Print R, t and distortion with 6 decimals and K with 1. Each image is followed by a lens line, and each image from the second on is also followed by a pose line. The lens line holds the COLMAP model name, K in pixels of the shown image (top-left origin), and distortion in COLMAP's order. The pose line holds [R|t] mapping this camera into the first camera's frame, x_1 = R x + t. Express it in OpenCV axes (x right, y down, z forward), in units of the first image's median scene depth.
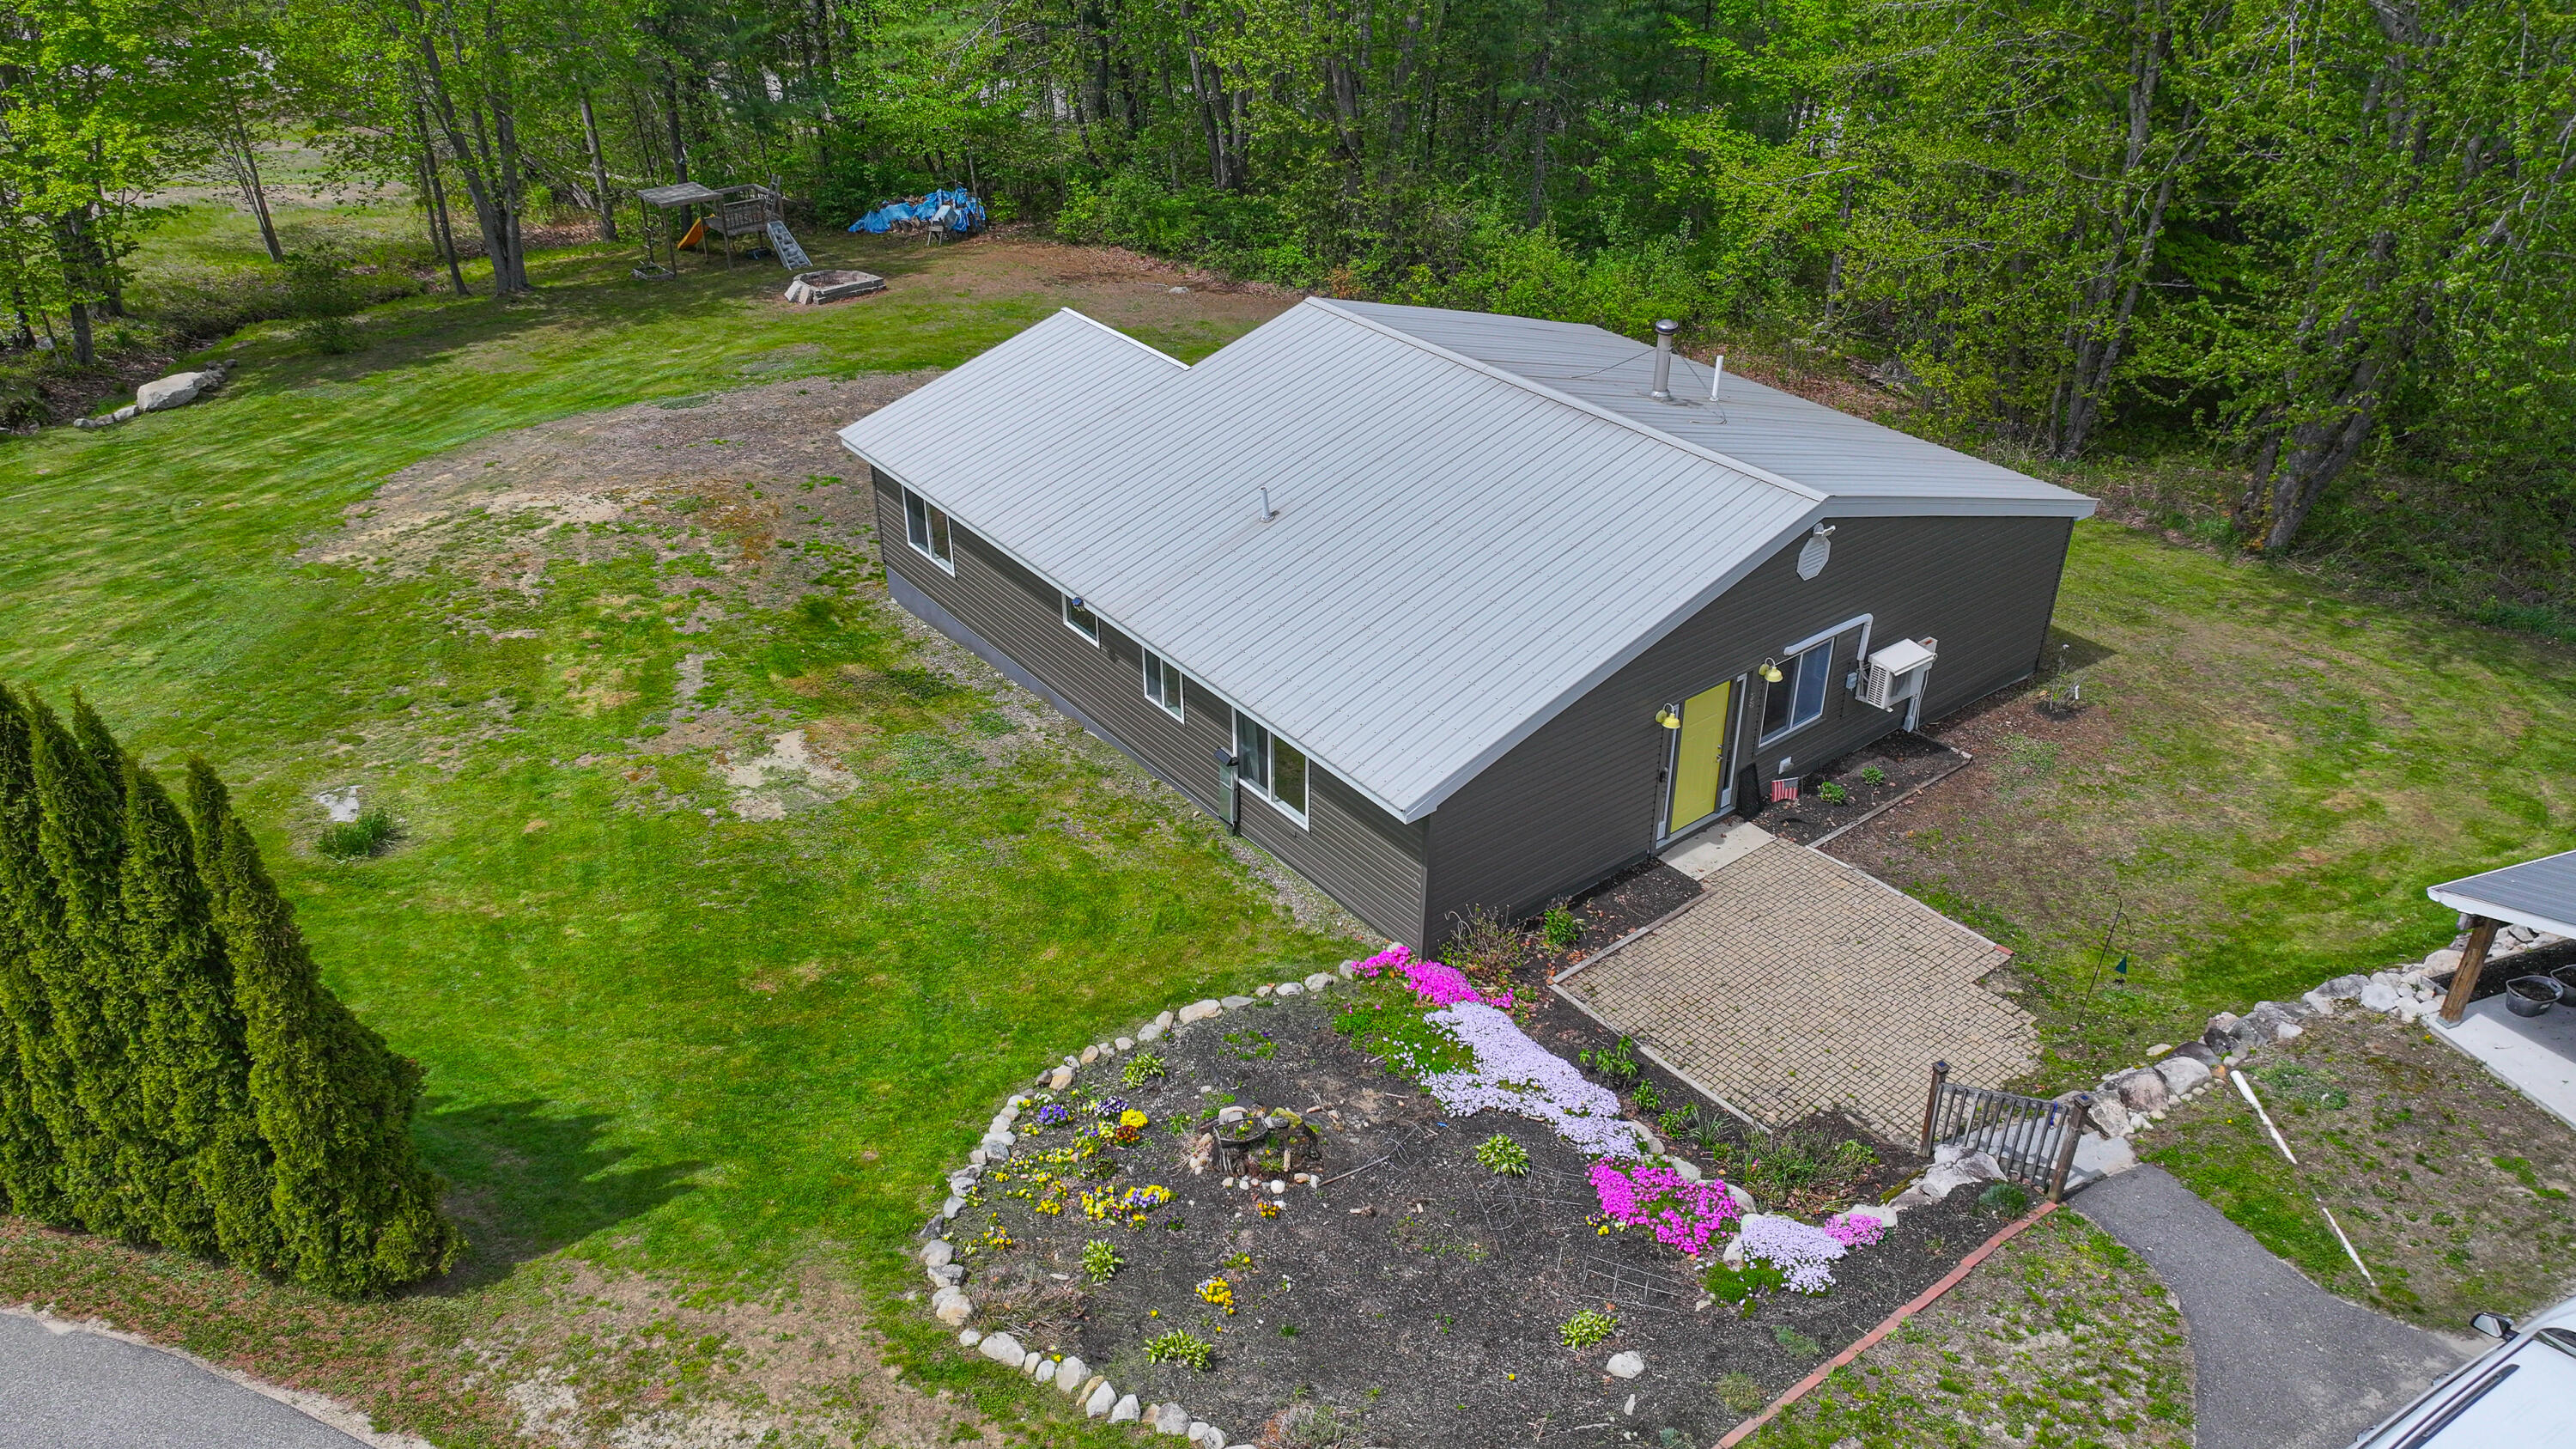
lens RADIAL K [[1814.1, 0, 1297.5], [0, 1814.1, 705.8], [0, 0, 1]] dist [-0.001807, 0.013906]
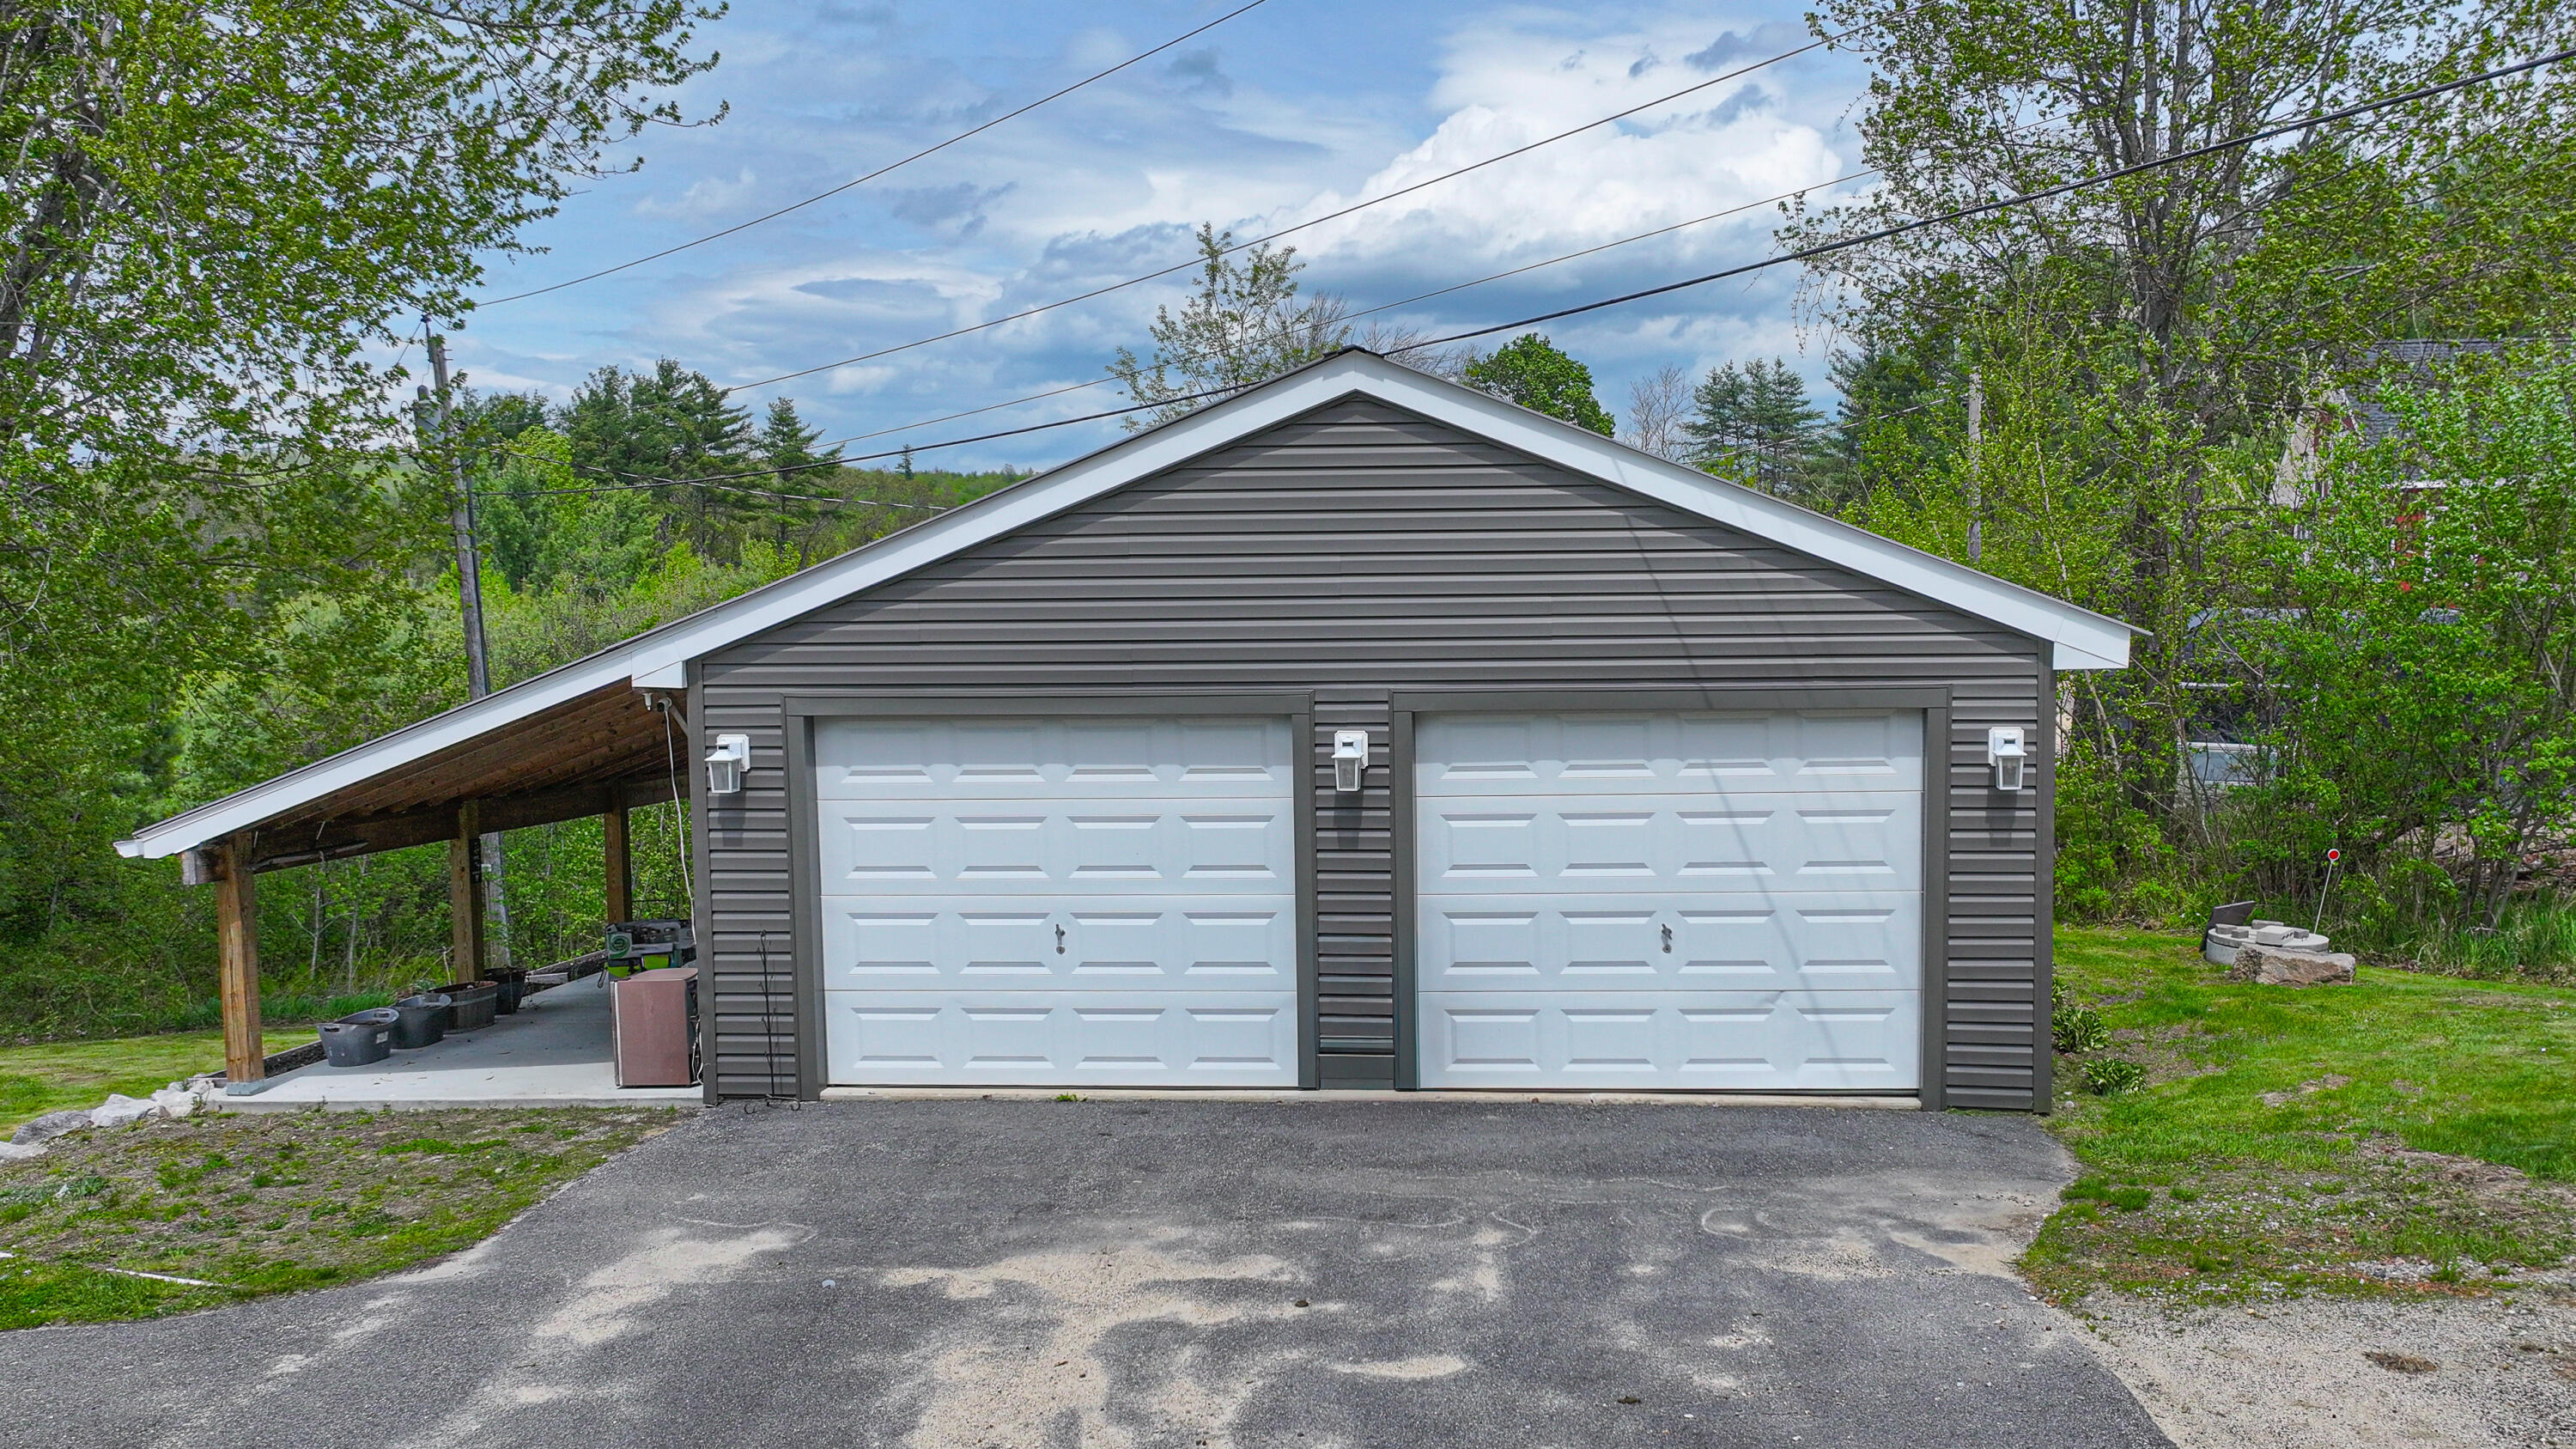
lens RADIAL K [[2245.8, 0, 1465.1], [0, 2245.8, 732.2], [0, 0, 1]] dist [-0.003444, 0.008094]
pose [[0.436882, -0.055172, 0.897825, 0.143981], [0.456767, 0.873465, -0.168588, 0.311422], [-0.774918, 0.483750, 0.406802, 0.301812]]
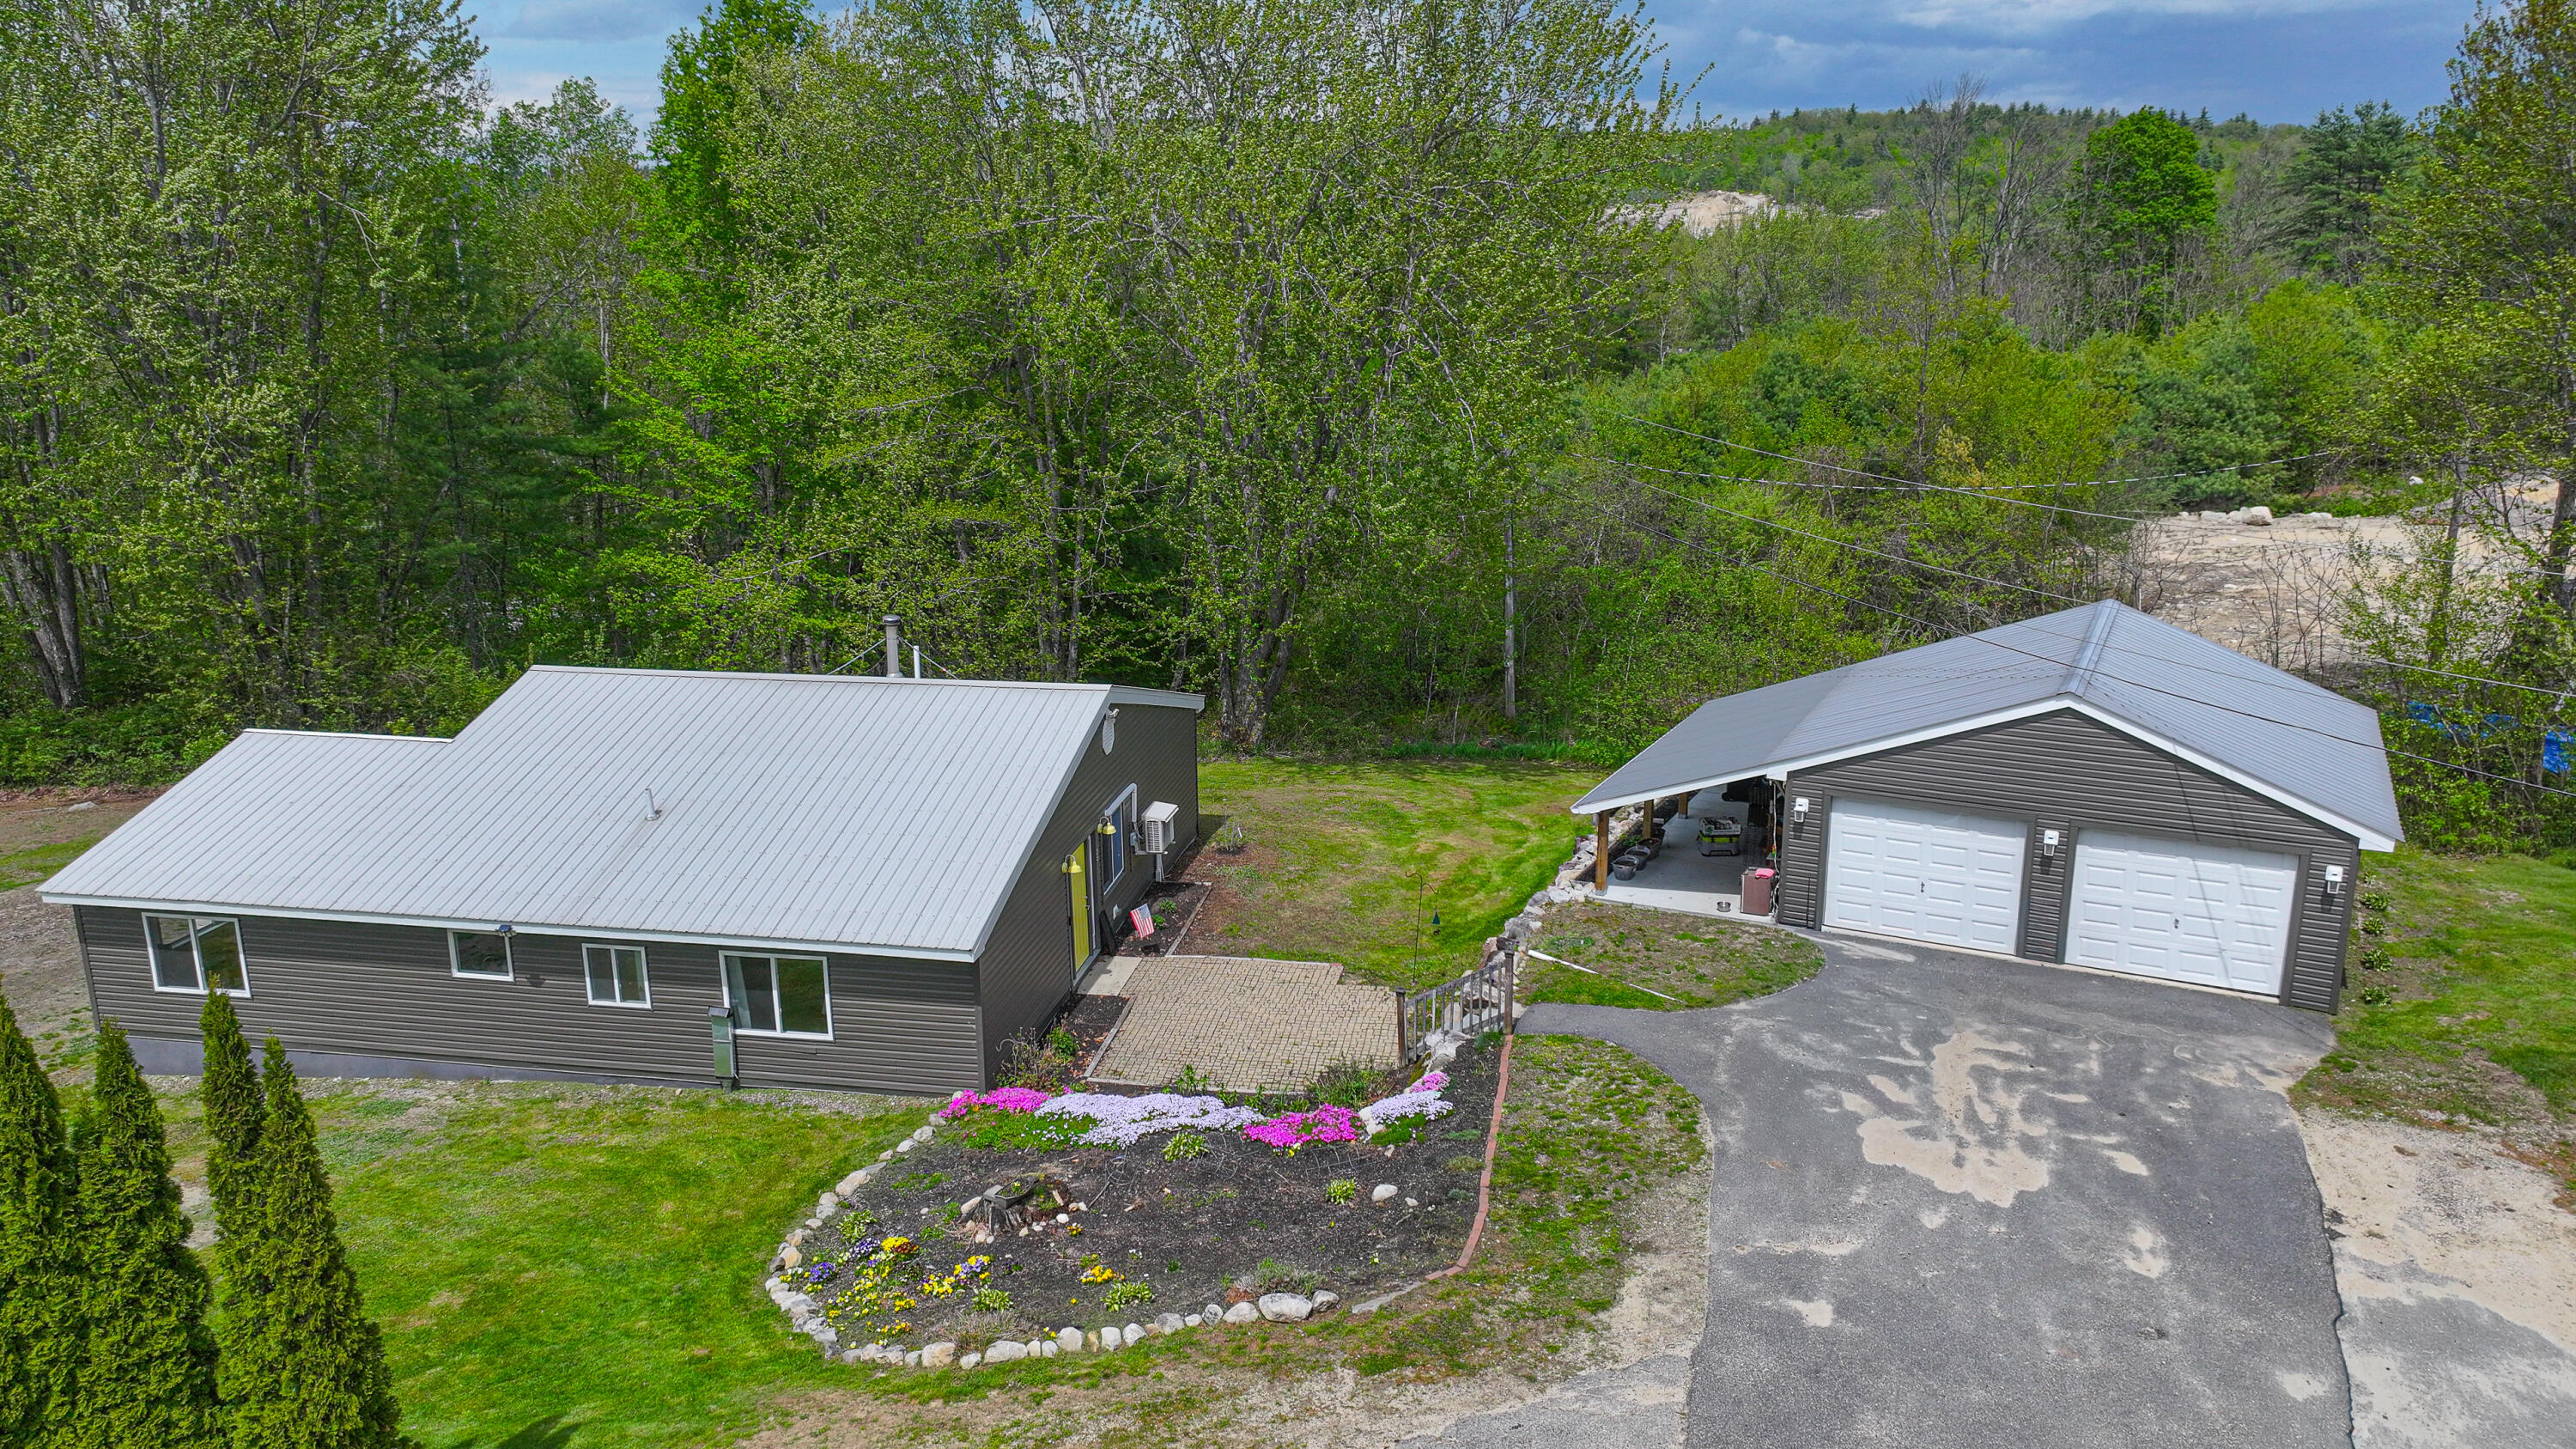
lens RADIAL K [[1814.1, 0, 1297.5], [0, 1814.1, 705.8], [0, 0, 1]] dist [-0.001807, 0.013906]
pose [[0.742635, -0.171085, 0.647475, -0.464468], [0.340025, 0.929255, -0.144458, 0.135353], [-0.576955, 0.327437, 0.748270, -0.065769]]
